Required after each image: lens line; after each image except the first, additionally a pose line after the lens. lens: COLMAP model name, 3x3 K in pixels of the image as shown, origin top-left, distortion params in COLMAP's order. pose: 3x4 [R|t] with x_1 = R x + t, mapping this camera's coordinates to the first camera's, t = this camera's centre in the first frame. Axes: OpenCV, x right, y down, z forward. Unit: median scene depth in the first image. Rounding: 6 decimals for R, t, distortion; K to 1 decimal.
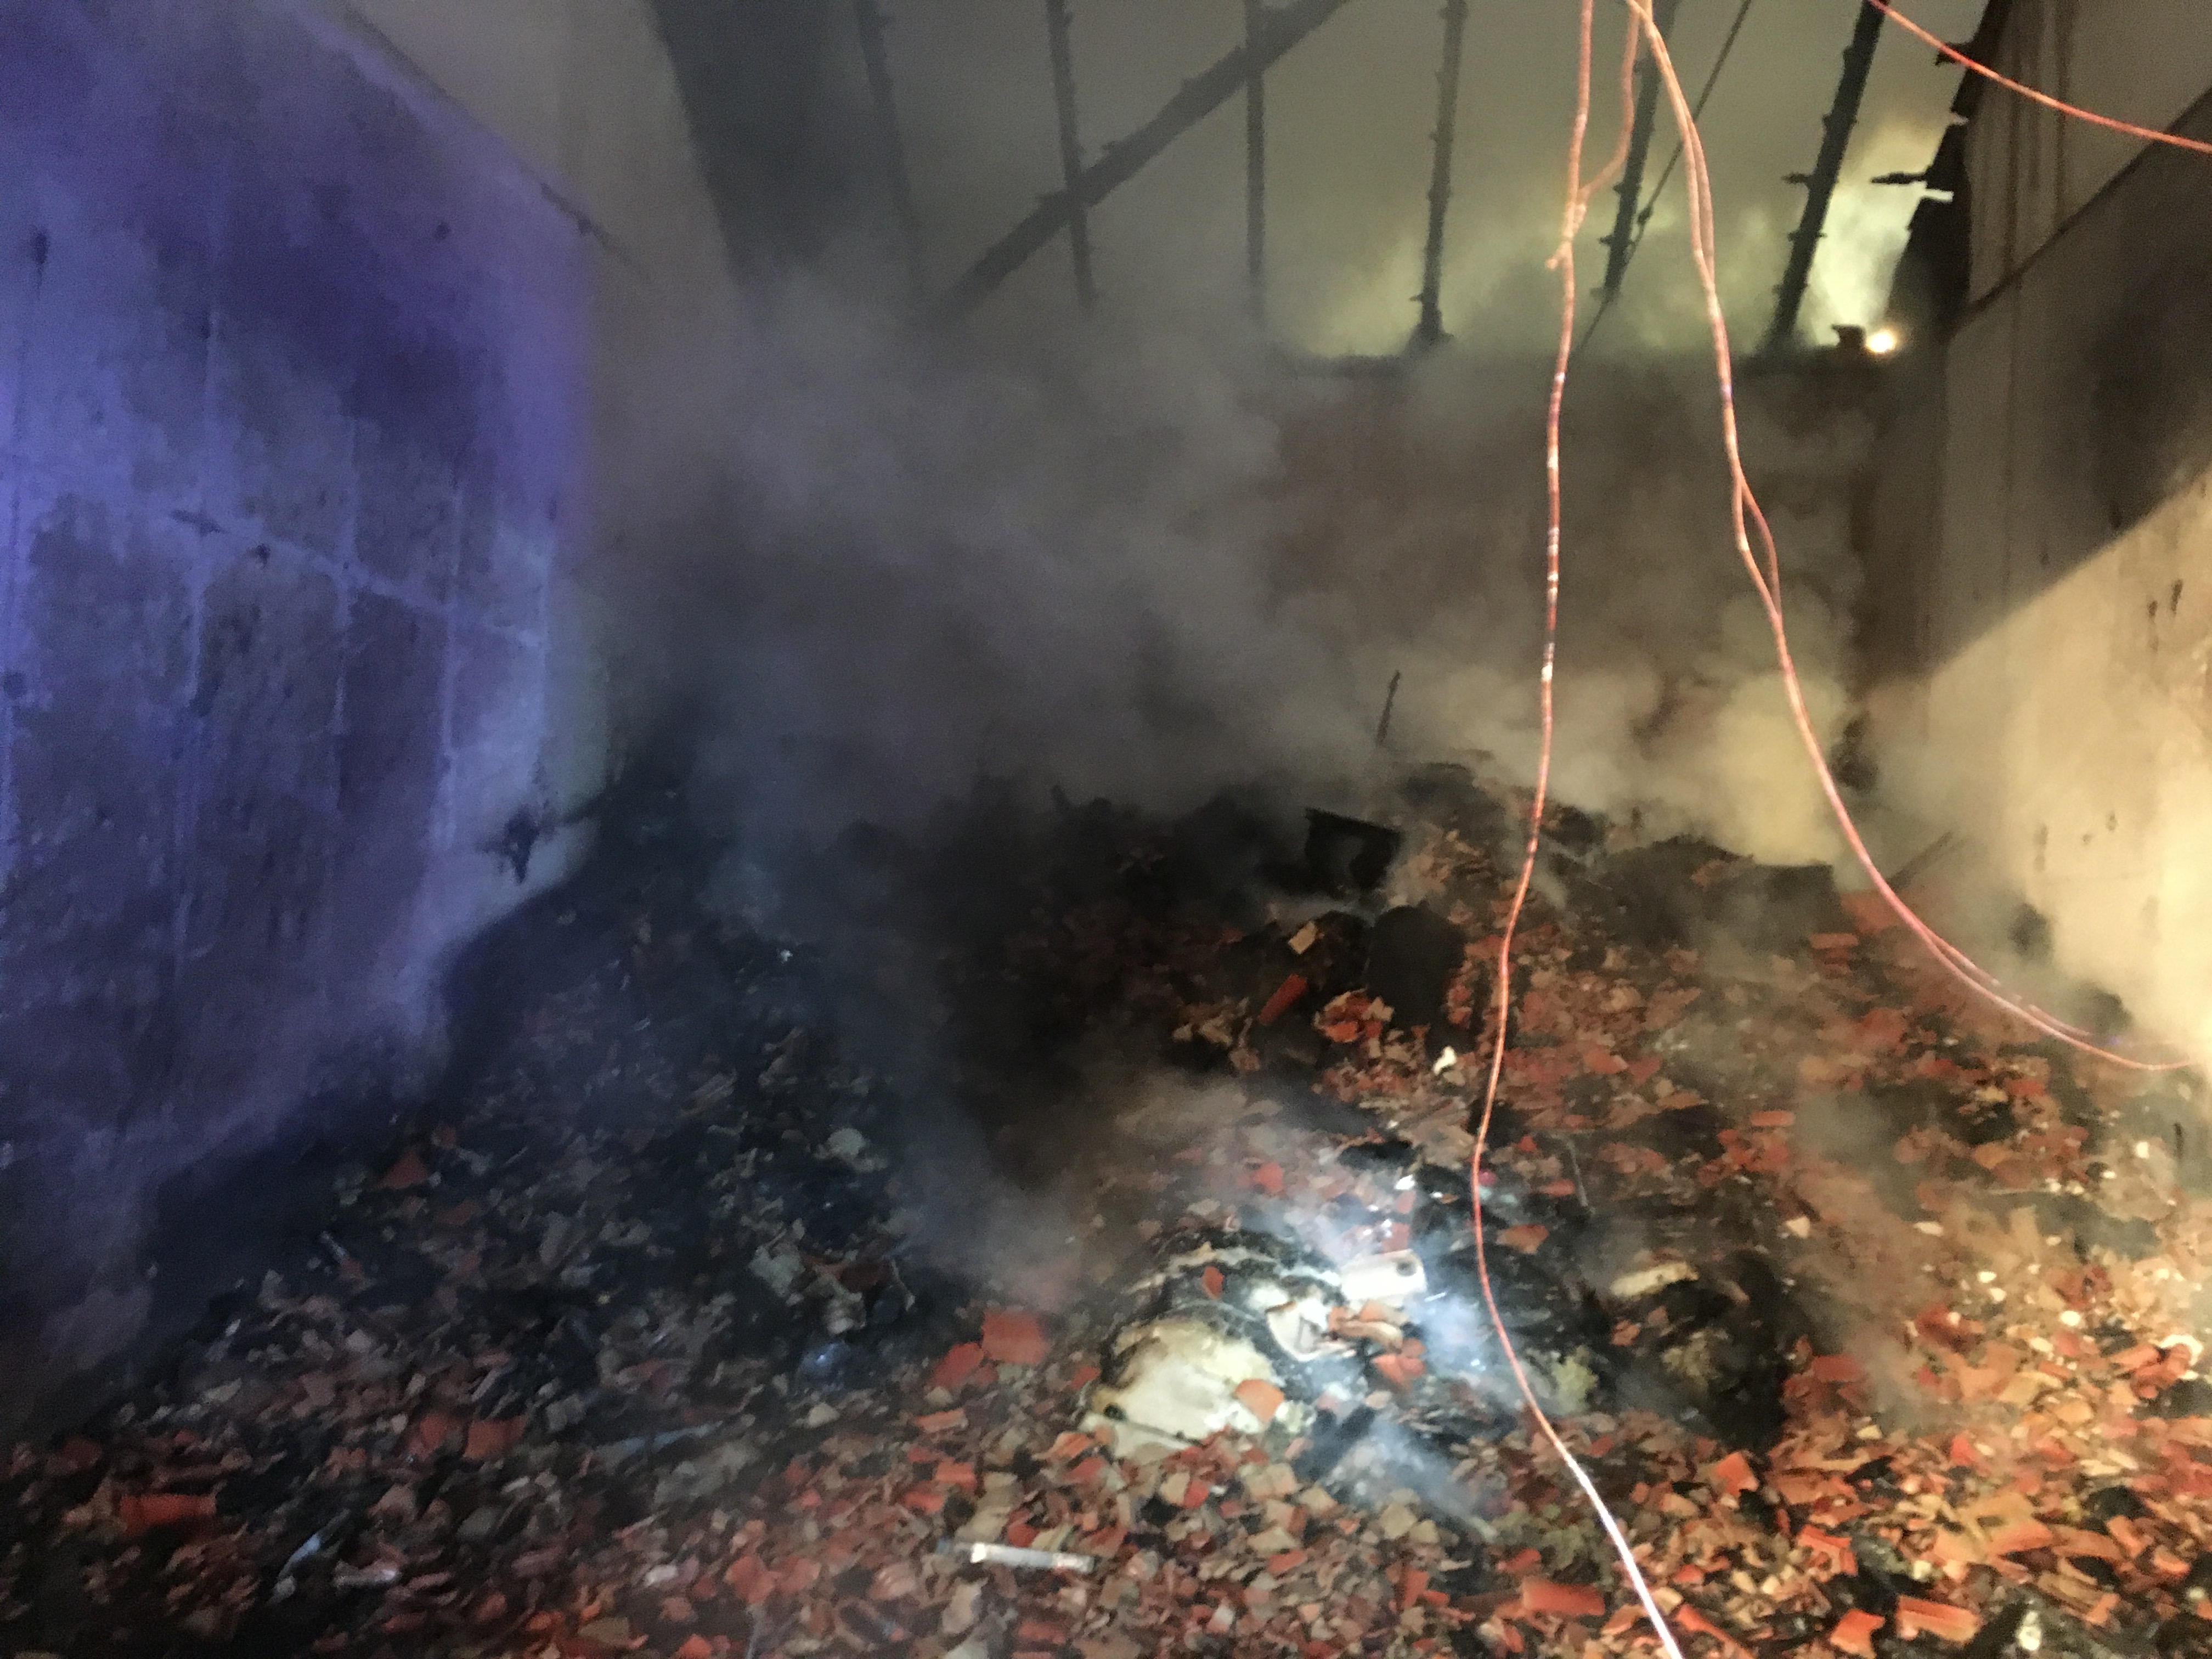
lens RADIAL K [[1841.4, 0, 1114.4], [0, 1841.4, 831.2], [0, 0, 1]] dist [0.081865, -0.114333]
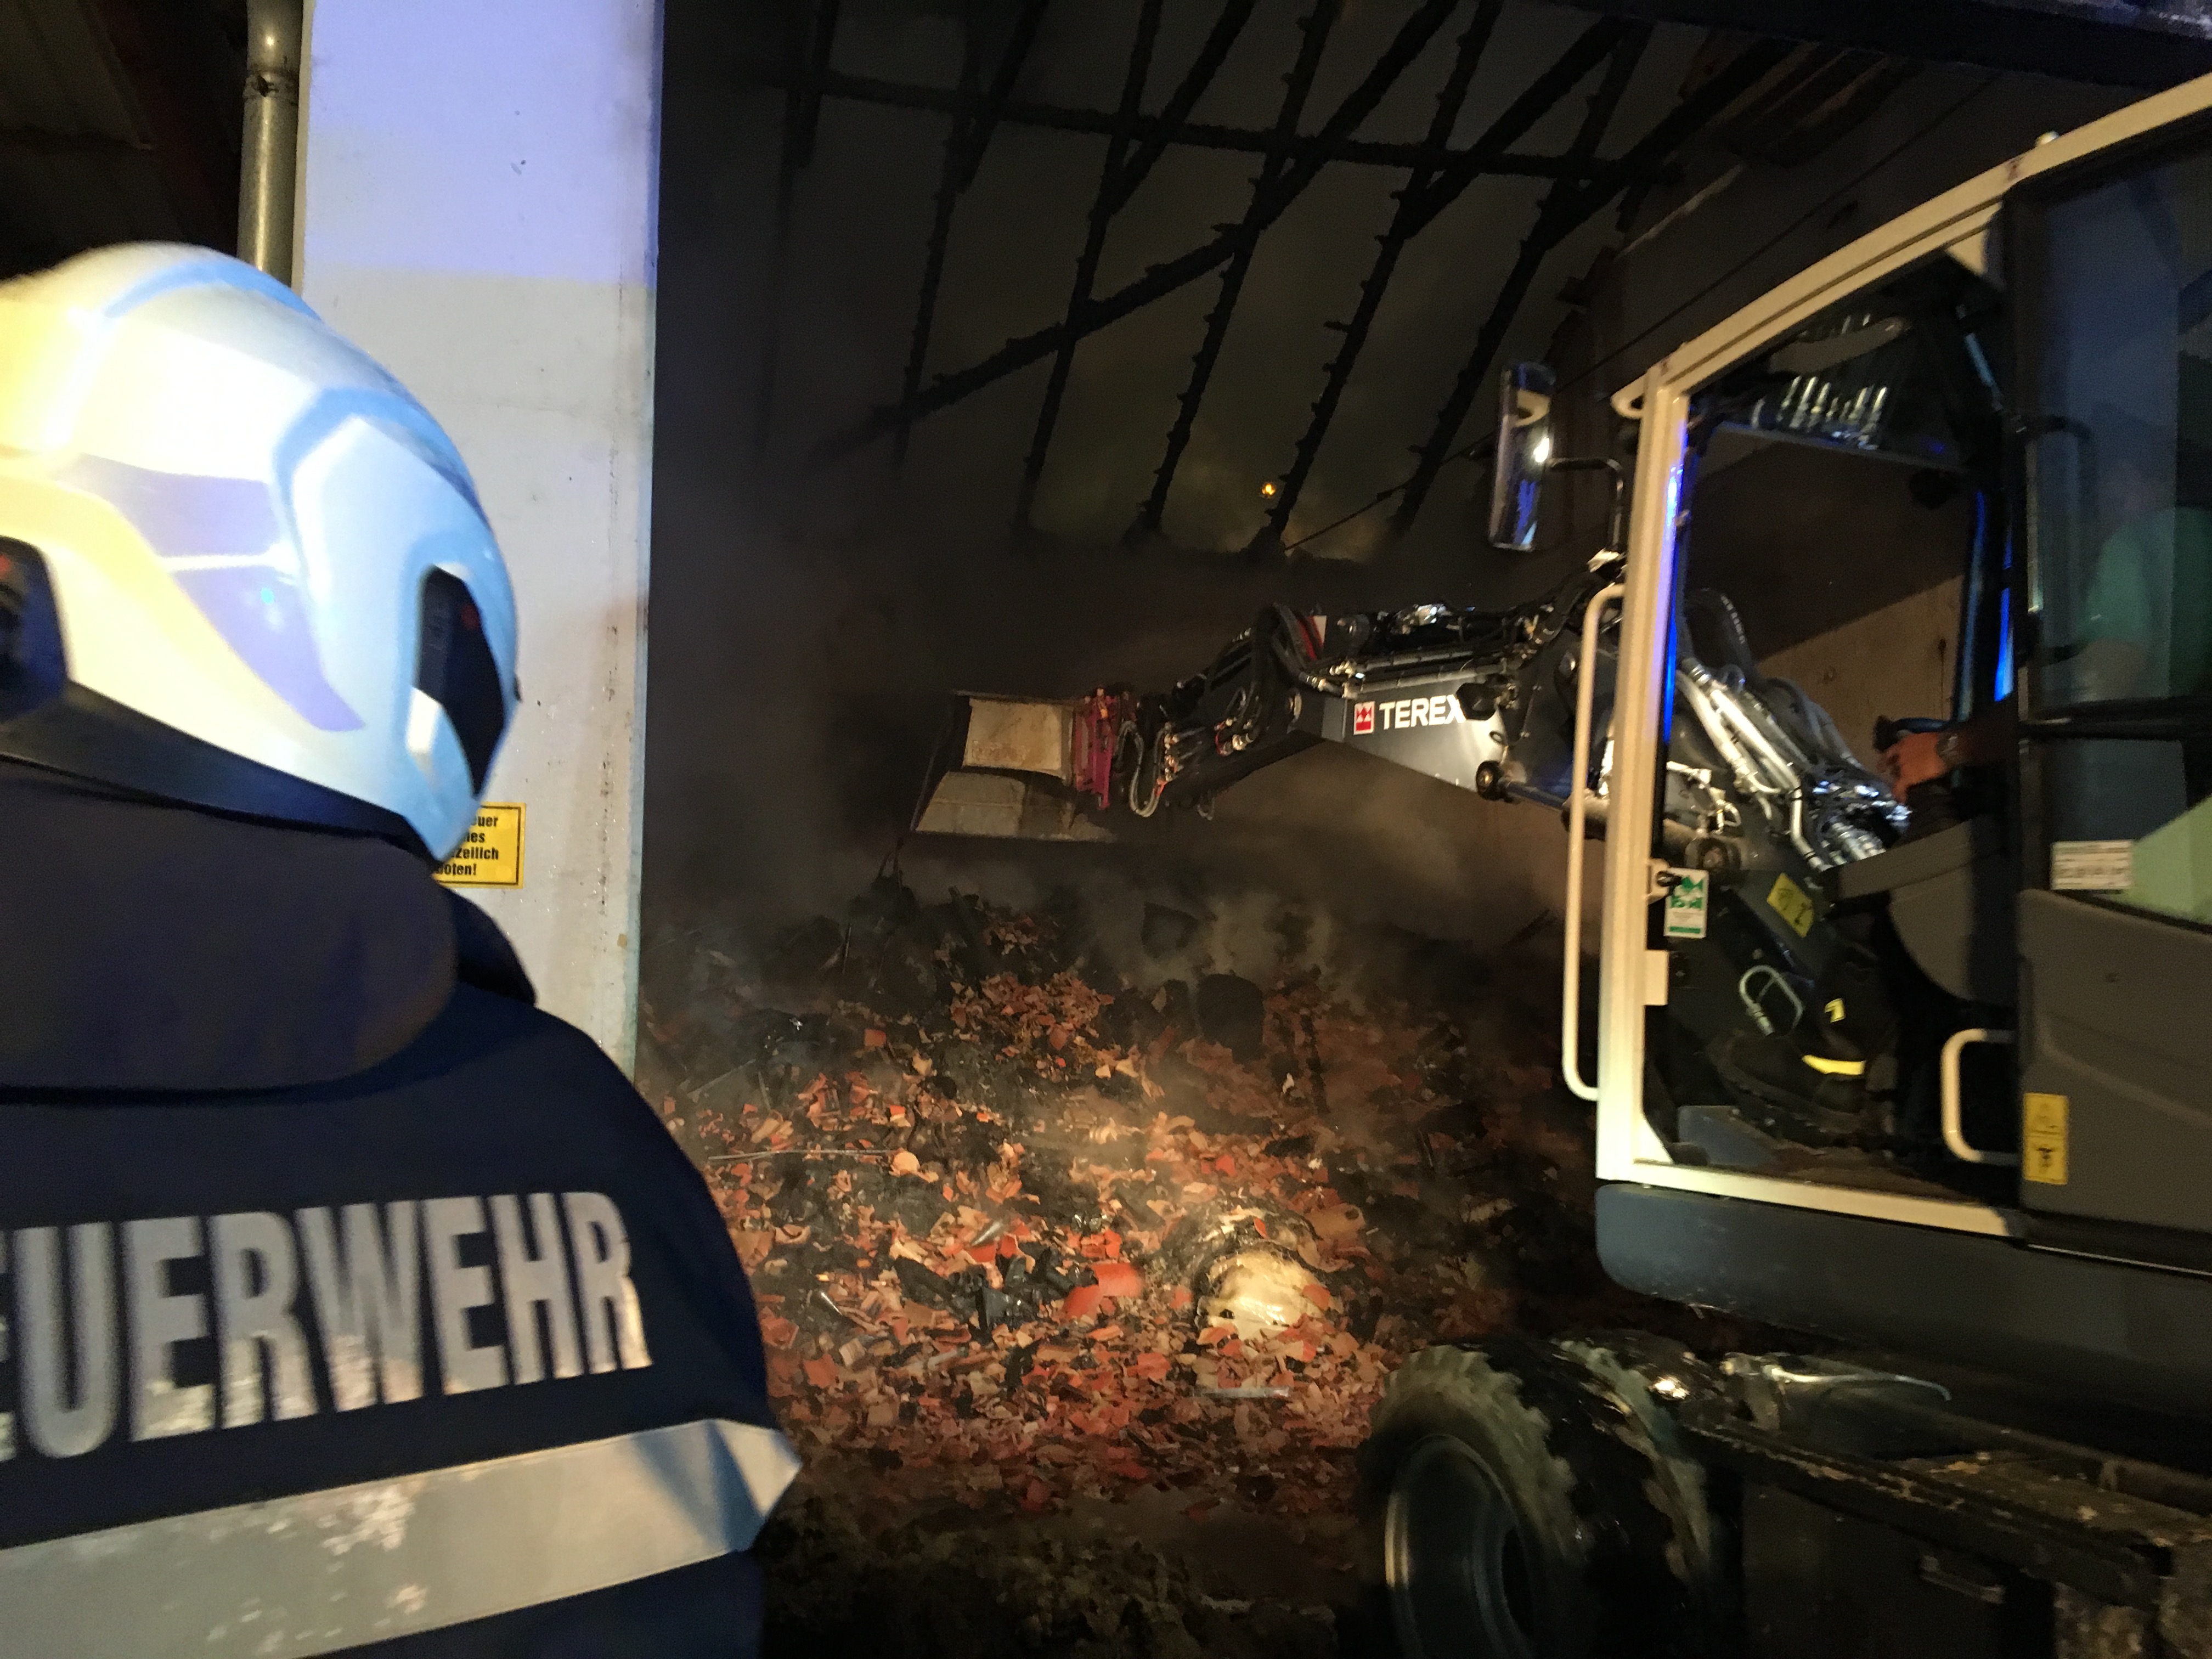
lens RADIAL K [[1841.4, 0, 1114.4], [0, 1841.4, 831.2], [0, 0, 1]] dist [0.081865, -0.114333]
pose [[0.933867, 0.007016, 0.357551, -0.565772], [0.006638, 0.999295, -0.036946, -0.021835], [-0.357558, 0.036877, 0.933163, -0.349792]]
